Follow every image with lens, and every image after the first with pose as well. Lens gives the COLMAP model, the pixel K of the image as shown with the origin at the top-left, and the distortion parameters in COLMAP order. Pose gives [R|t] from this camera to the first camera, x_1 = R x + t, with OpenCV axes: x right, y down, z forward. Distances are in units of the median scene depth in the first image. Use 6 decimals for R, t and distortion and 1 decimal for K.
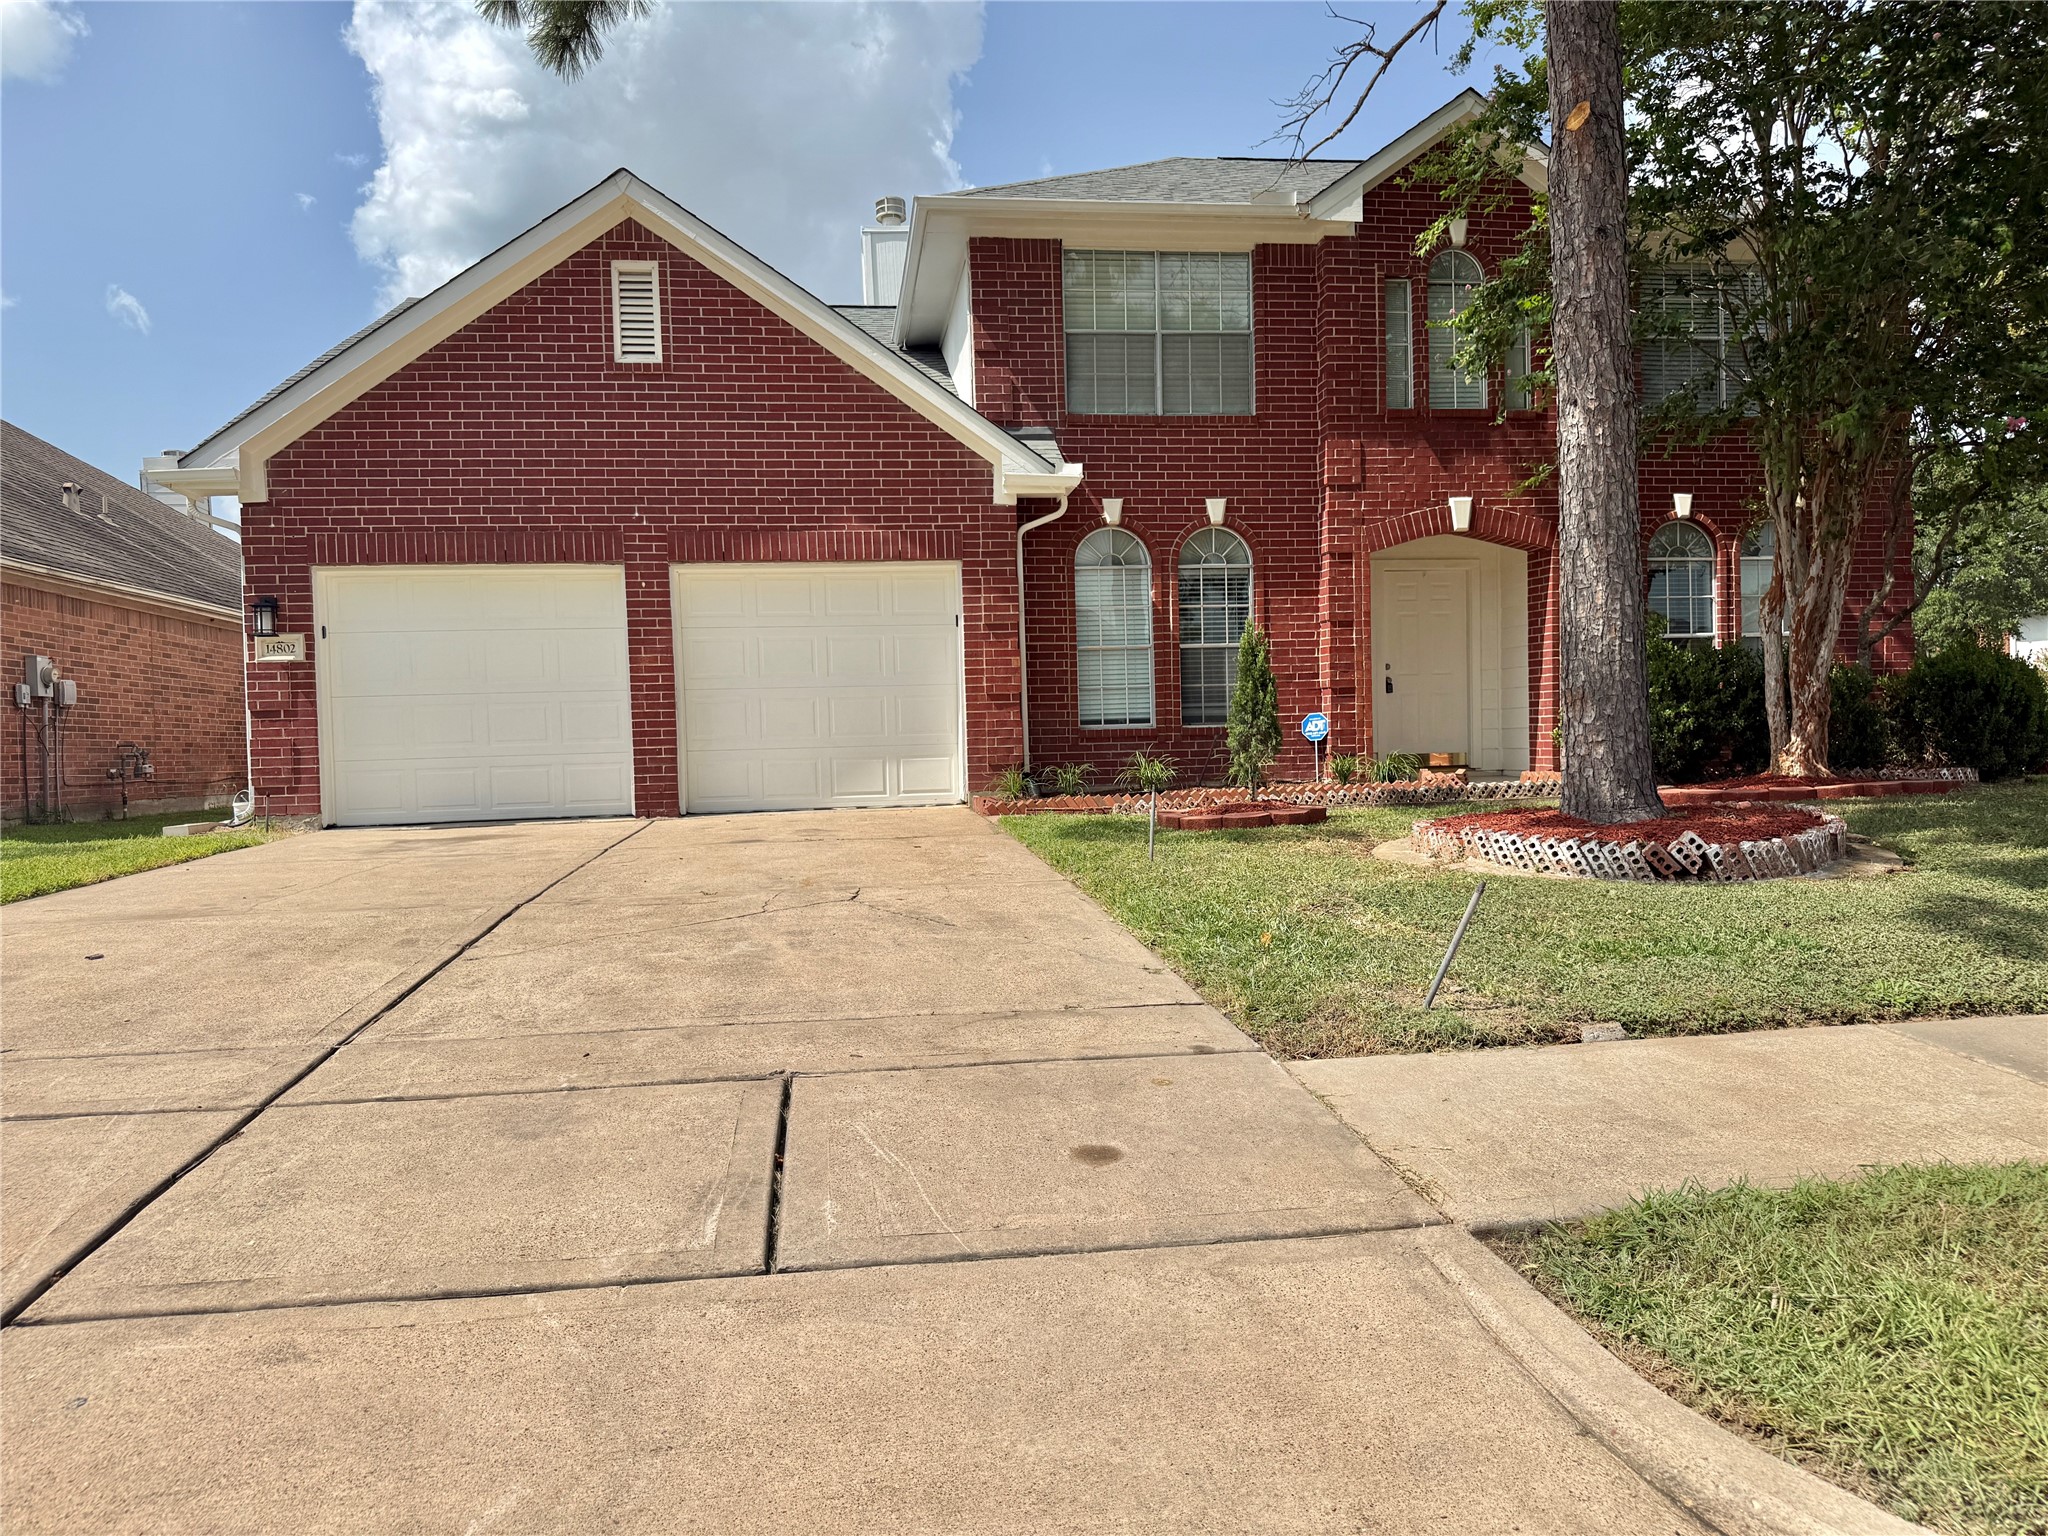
lens RADIAL K [[1428.7, 0, 1006.1], [0, 1428.7, 817.4], [0, 0, 1]] dist [0.056113, -0.063559]
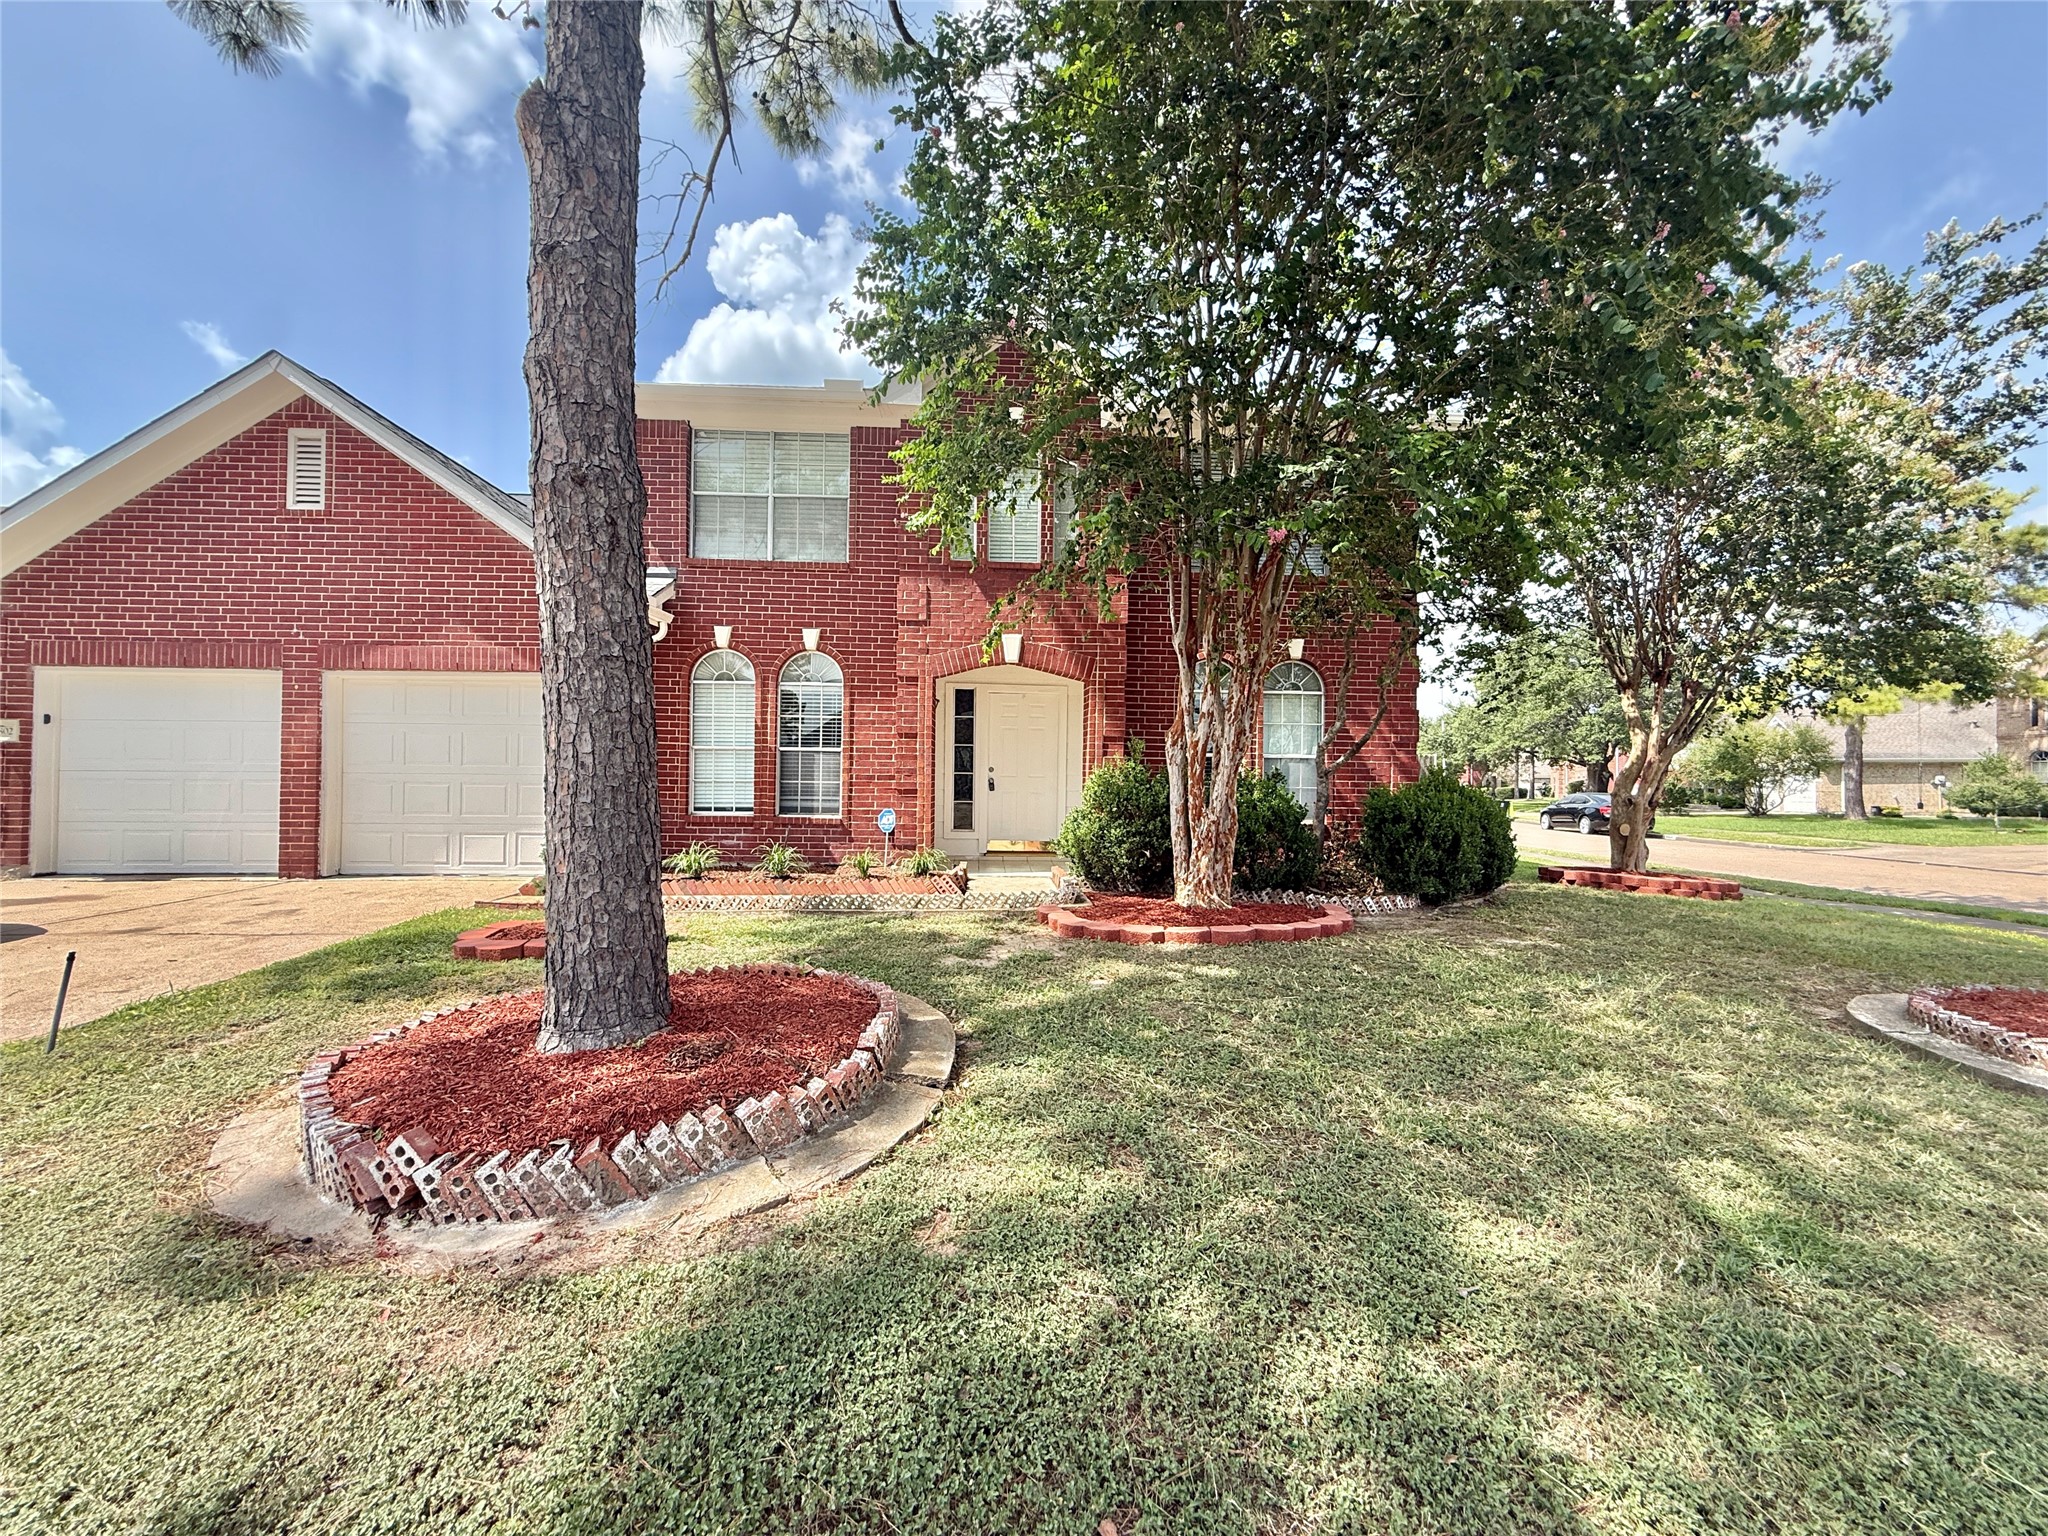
lens RADIAL K [[810.3, 0, 1021.3], [0, 810.3, 770.0], [0, 0, 1]] dist [0.004699, -0.000600]
pose [[0.995324, 0.035698, -0.089755, 0.424124], [-0.041365, 0.997213, -0.062092, -0.074581], [0.087288, 0.065514, 0.994027, 0.372898]]
